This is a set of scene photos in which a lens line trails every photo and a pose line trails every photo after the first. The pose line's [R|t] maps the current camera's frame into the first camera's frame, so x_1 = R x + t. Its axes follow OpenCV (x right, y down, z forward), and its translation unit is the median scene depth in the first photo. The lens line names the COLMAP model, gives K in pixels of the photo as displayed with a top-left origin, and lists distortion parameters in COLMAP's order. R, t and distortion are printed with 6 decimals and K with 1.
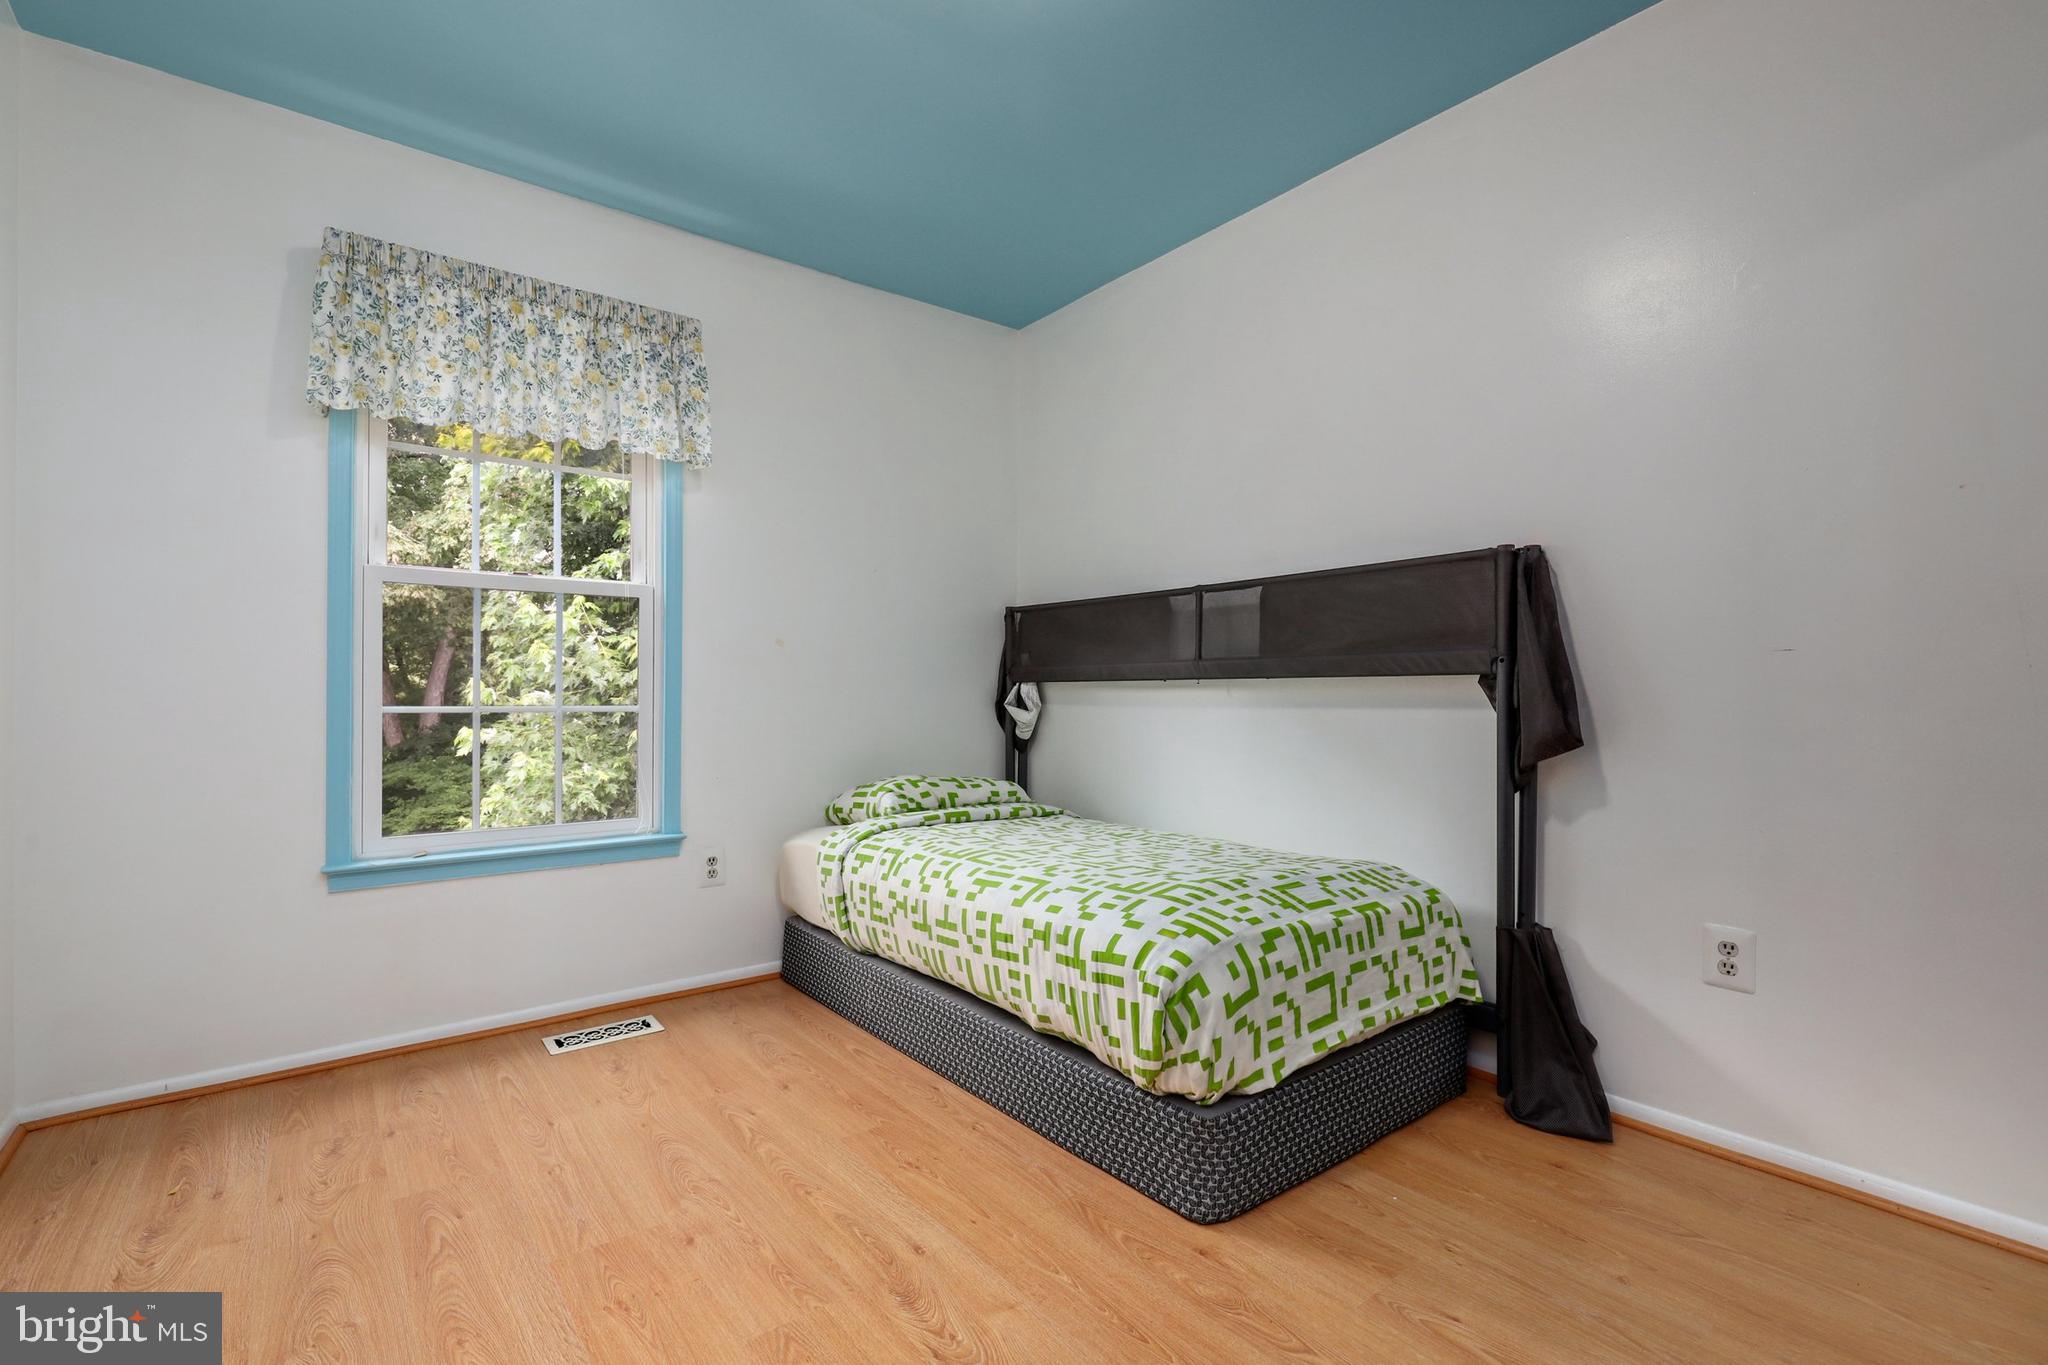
lens RADIAL K [[940.2, 0, 1040.0], [0, 940.2, 689.8], [0, 0, 1]] dist [0.002933, -0.000210]
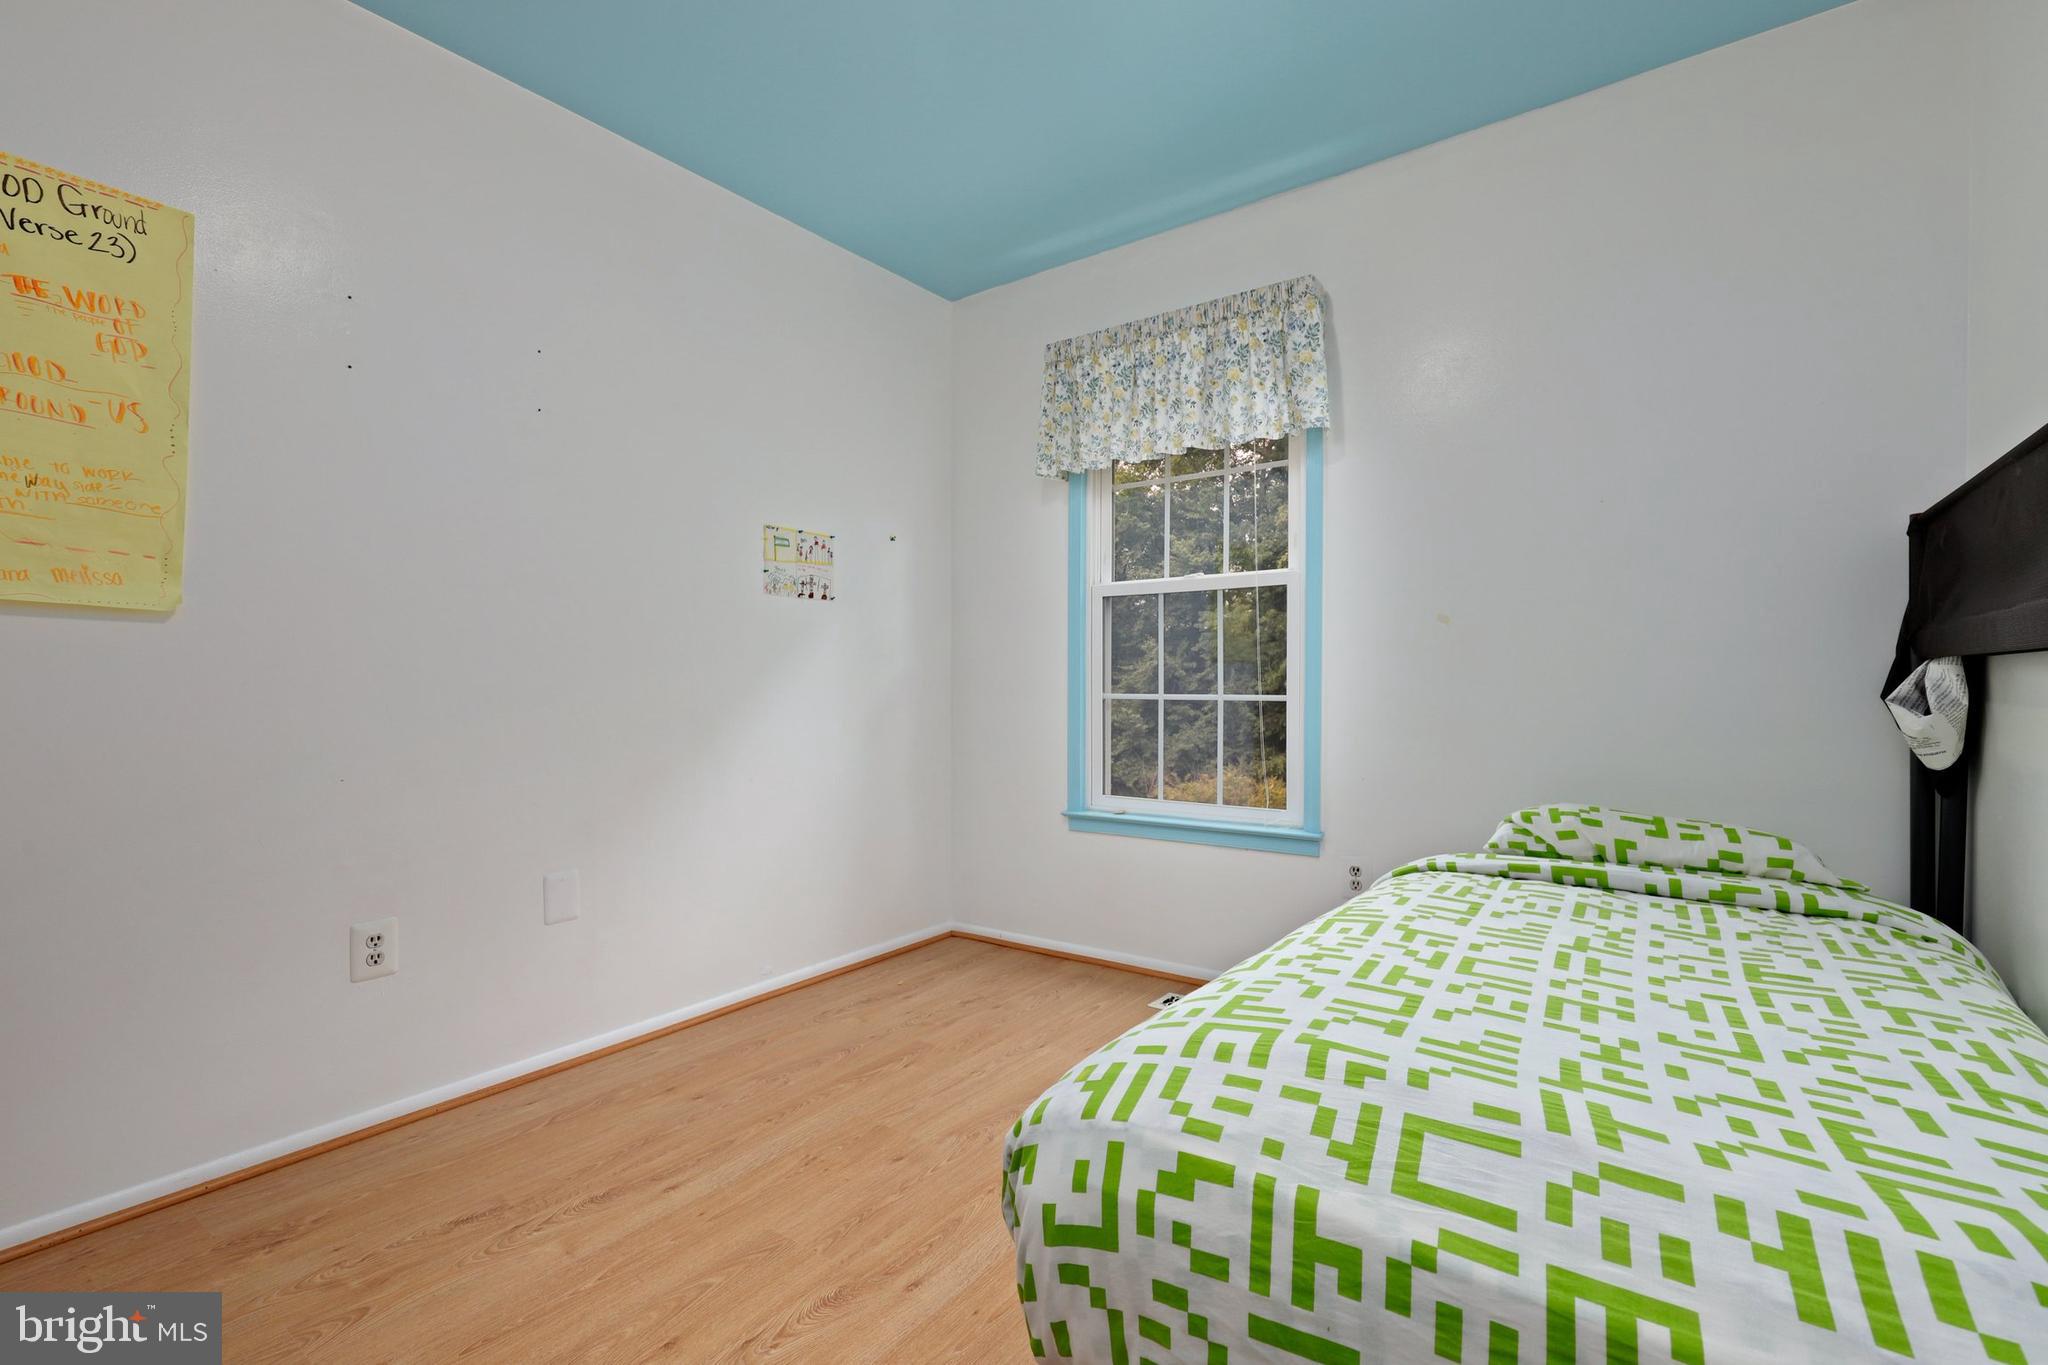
lens RADIAL K [[940.2, 0, 1034.3], [0, 940.2, 686.2], [0, 0, 1]] dist [0.002933, -0.000210]
pose [[0.249951, 0.003064, -0.968254, 0.531112], [0.009566, 0.999938, 0.005634, -0.001003], [0.968211, -0.010670, 0.249906, 0.591150]]
